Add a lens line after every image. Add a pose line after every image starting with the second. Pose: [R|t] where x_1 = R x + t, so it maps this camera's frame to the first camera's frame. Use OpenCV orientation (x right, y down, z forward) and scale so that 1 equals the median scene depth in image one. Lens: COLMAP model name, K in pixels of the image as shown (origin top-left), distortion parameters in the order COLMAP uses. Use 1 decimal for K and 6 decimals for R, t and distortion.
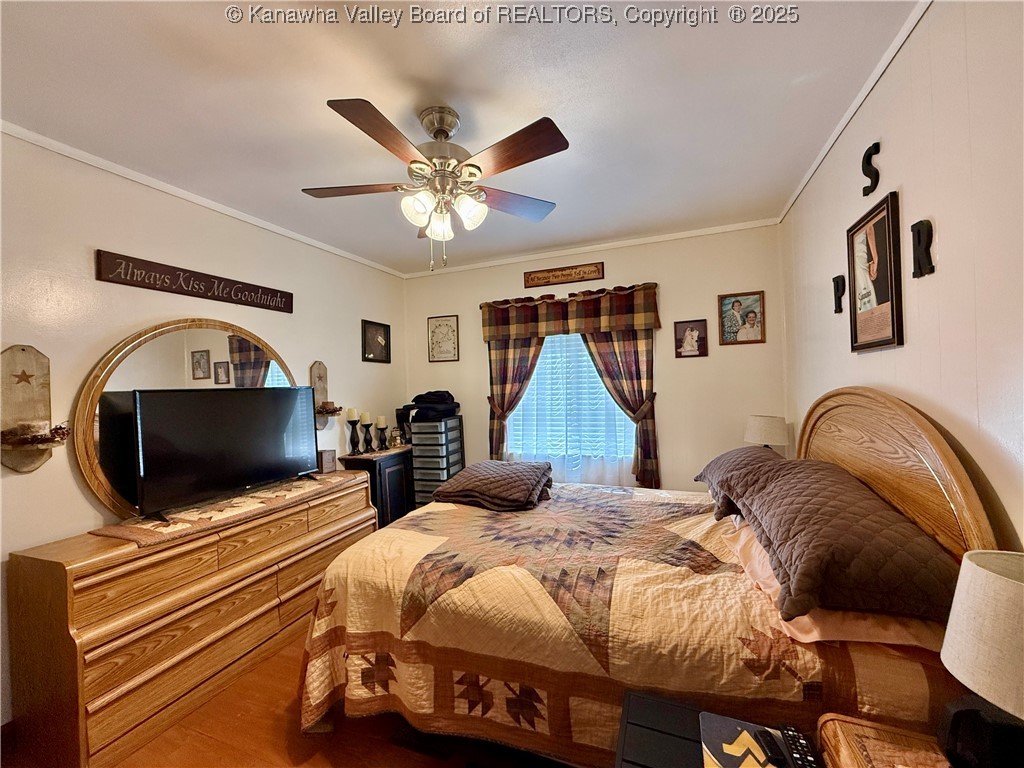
lens RADIAL K [[409.2, 0, 512.0], [0, 409.2, 384.0], [0, 0, 1]] dist [0.000712, -0.000034]
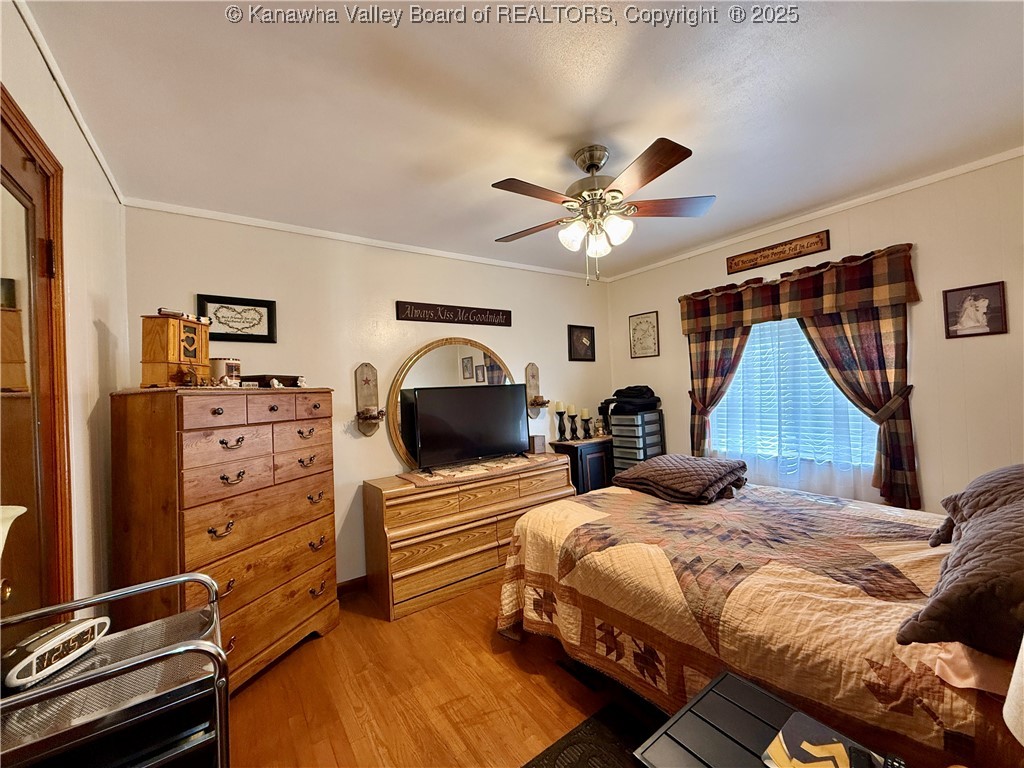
lens RADIAL K [[409.2, 0, 512.0], [0, 409.2, 384.0], [0, 0, 1]] dist [0.000712, -0.000034]
pose [[0.837234, -0.012882, -0.546694, 0.238612], [0.020695, 0.999753, 0.008136, -0.006044], [0.546454, -0.018125, 0.837293, -0.103264]]
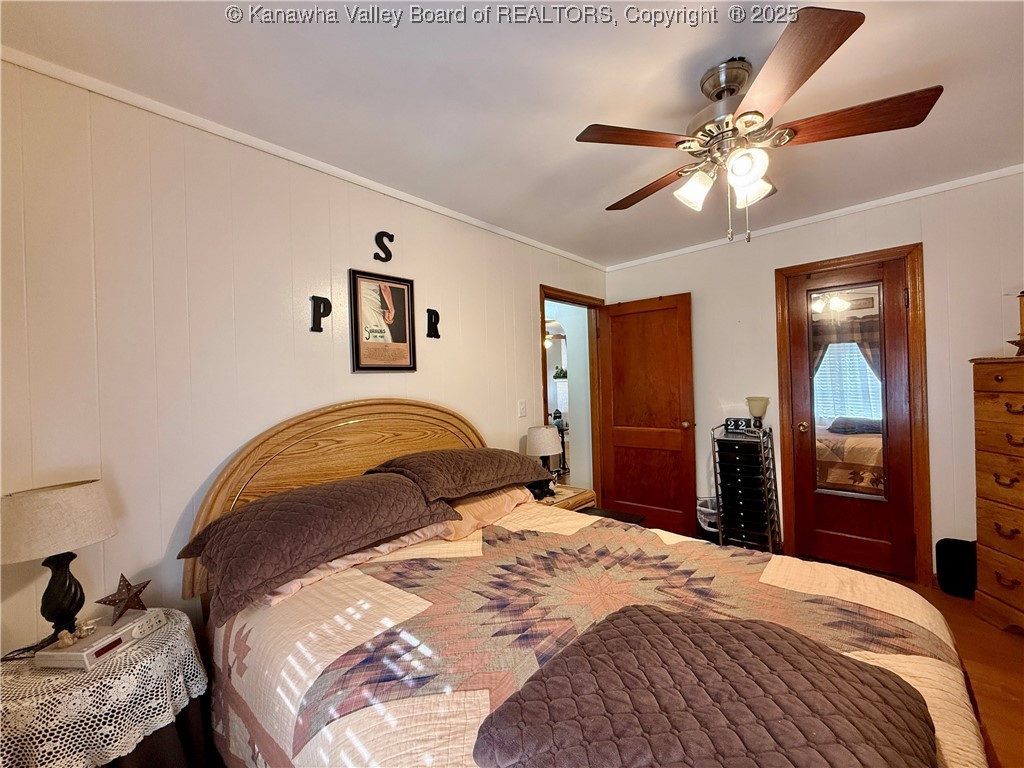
lens RADIAL K [[409.2, 0, 512.0], [0, 409.2, 384.0], [0, 0, 1]] dist [0.000712, -0.000034]
pose [[-0.928113, 0.058765, 0.367632, -0.029905], [0.059851, 0.998171, -0.008457, -0.002673], [-0.367457, 0.014155, -0.929933, 1.794668]]
